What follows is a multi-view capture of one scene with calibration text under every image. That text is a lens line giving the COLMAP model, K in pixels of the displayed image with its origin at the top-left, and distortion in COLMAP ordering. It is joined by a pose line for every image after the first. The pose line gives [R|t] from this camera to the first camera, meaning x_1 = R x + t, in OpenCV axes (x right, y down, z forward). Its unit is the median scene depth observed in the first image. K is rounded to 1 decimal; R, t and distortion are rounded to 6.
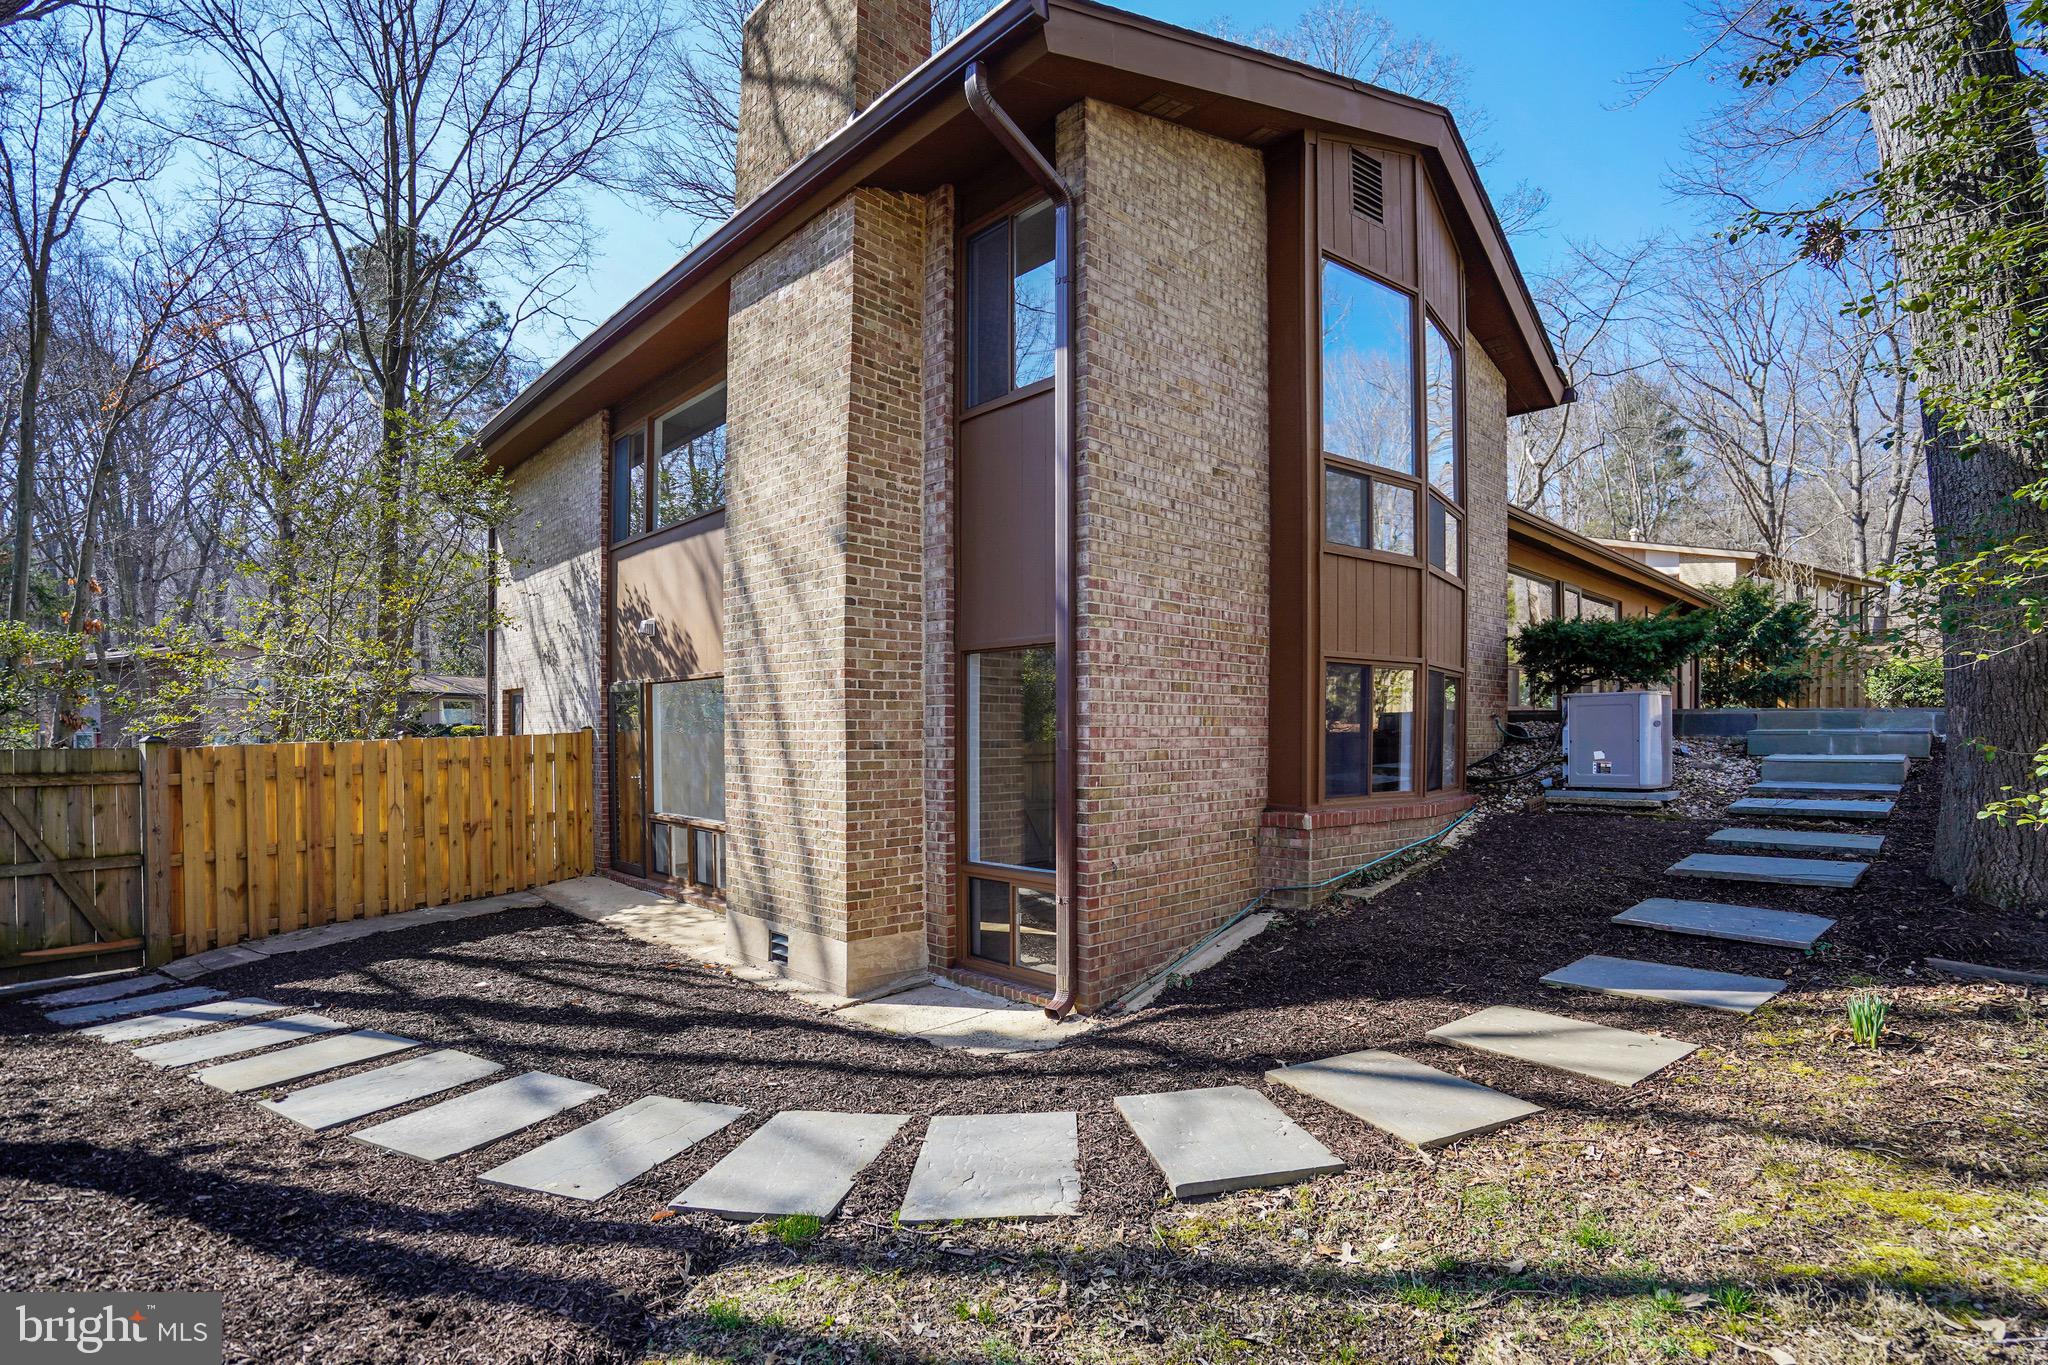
lens RADIAL K [[948.6, 0, 1069.9], [0, 948.6, 732.8], [0, 0, 1]] dist [-0.034737, 0.004916]
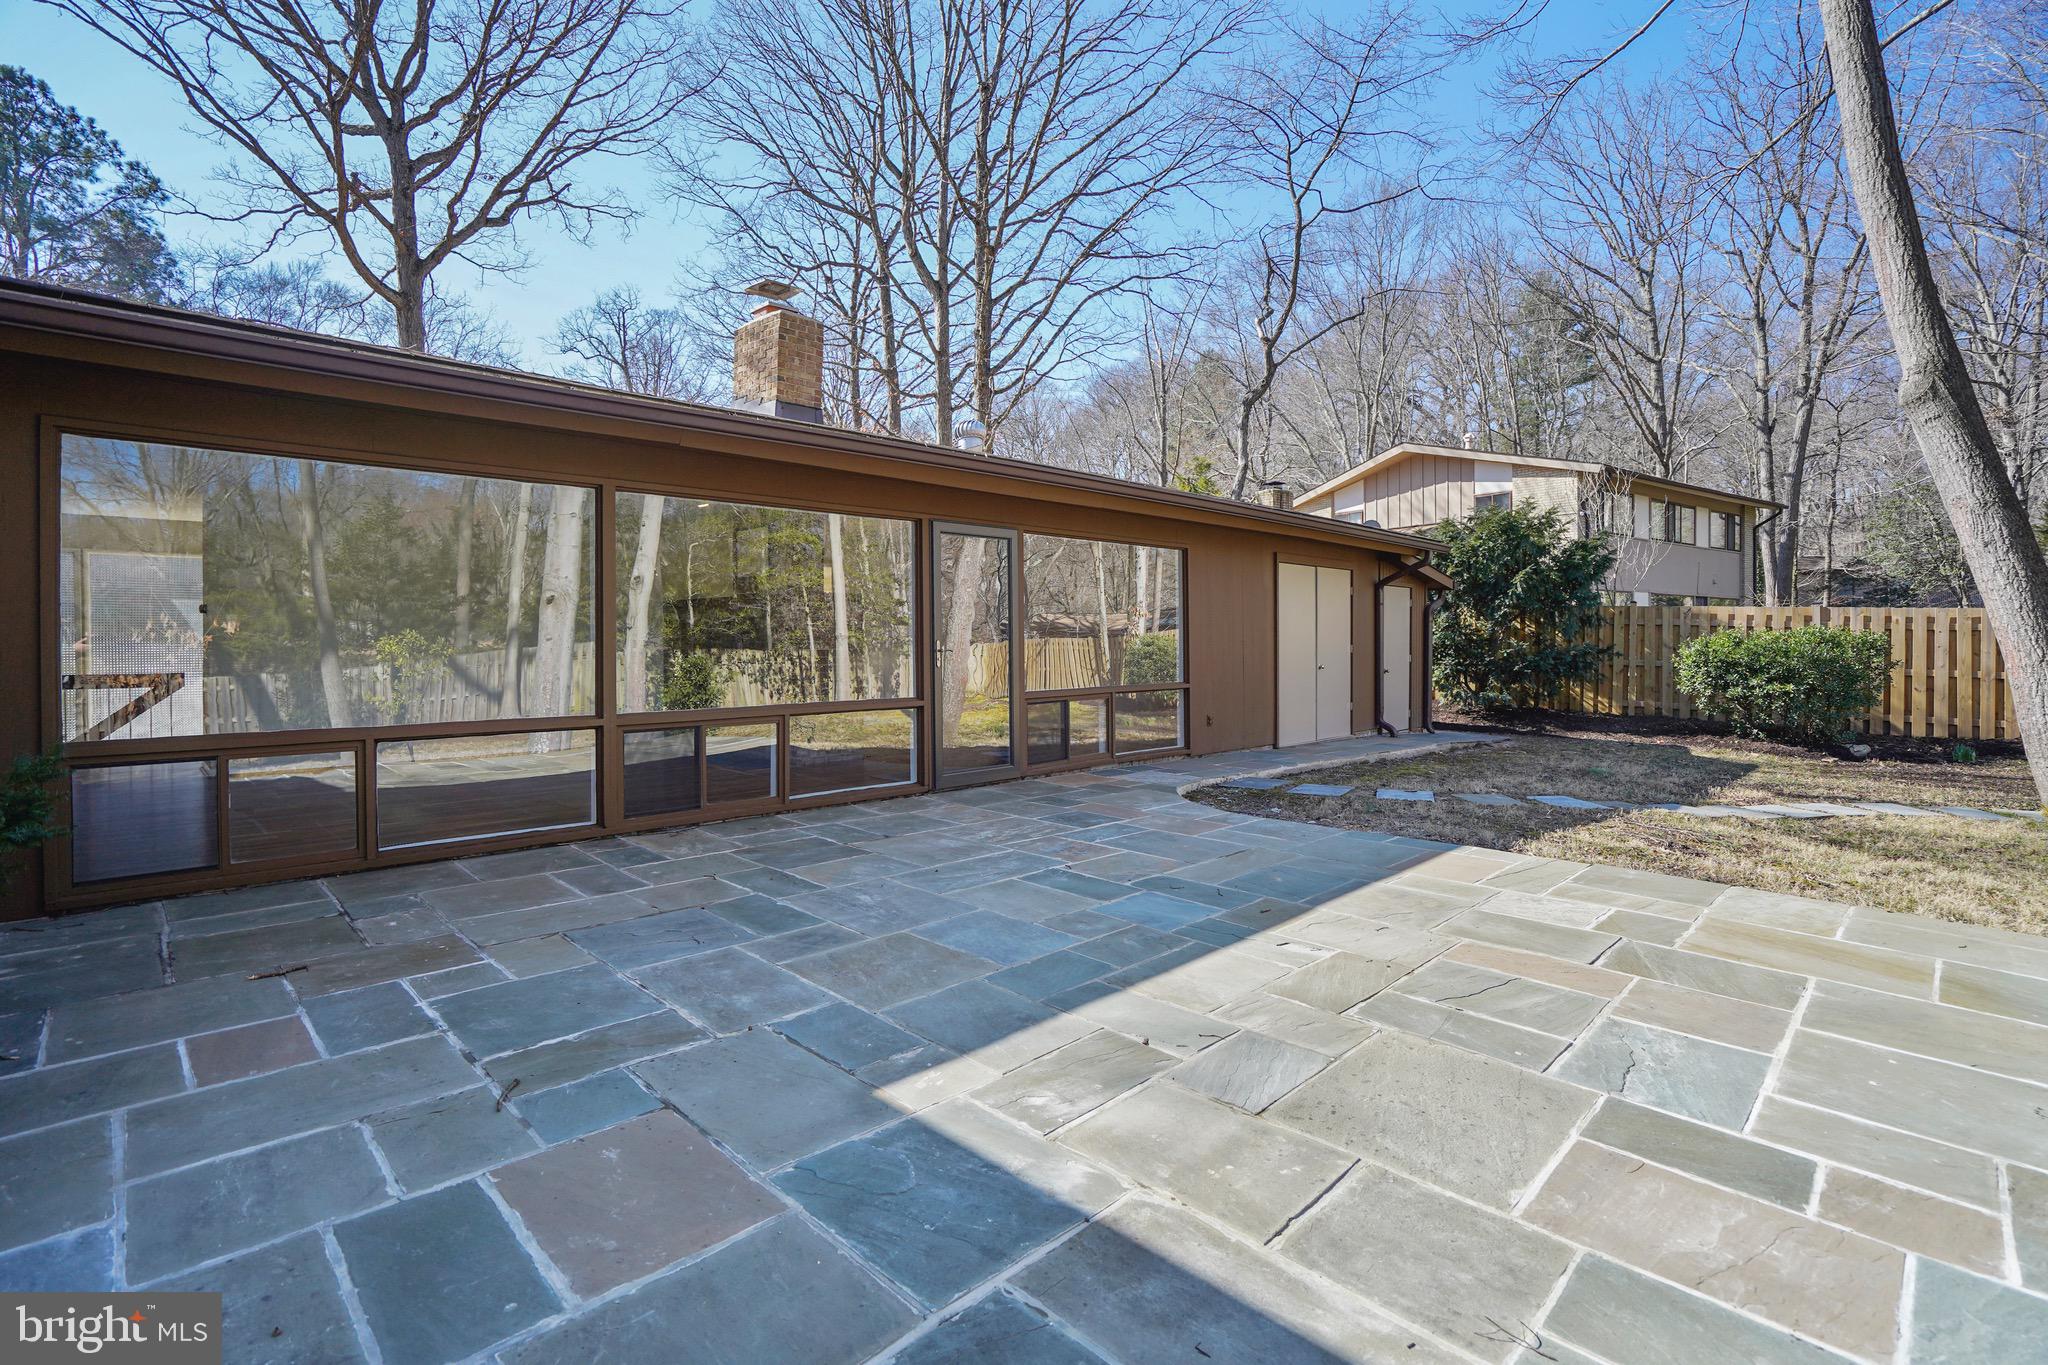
lens RADIAL K [[948.6, 0, 1043.7], [0, 948.6, 650.7], [0, 0, 1]] dist [-0.034737, 0.004916]
pose [[0.999876, 0.001001, 0.015701, 0.181668], [-0.001118, 0.999972, 0.007433, -0.030848], [-0.015693, -0.007450, 0.999849, 0.159027]]
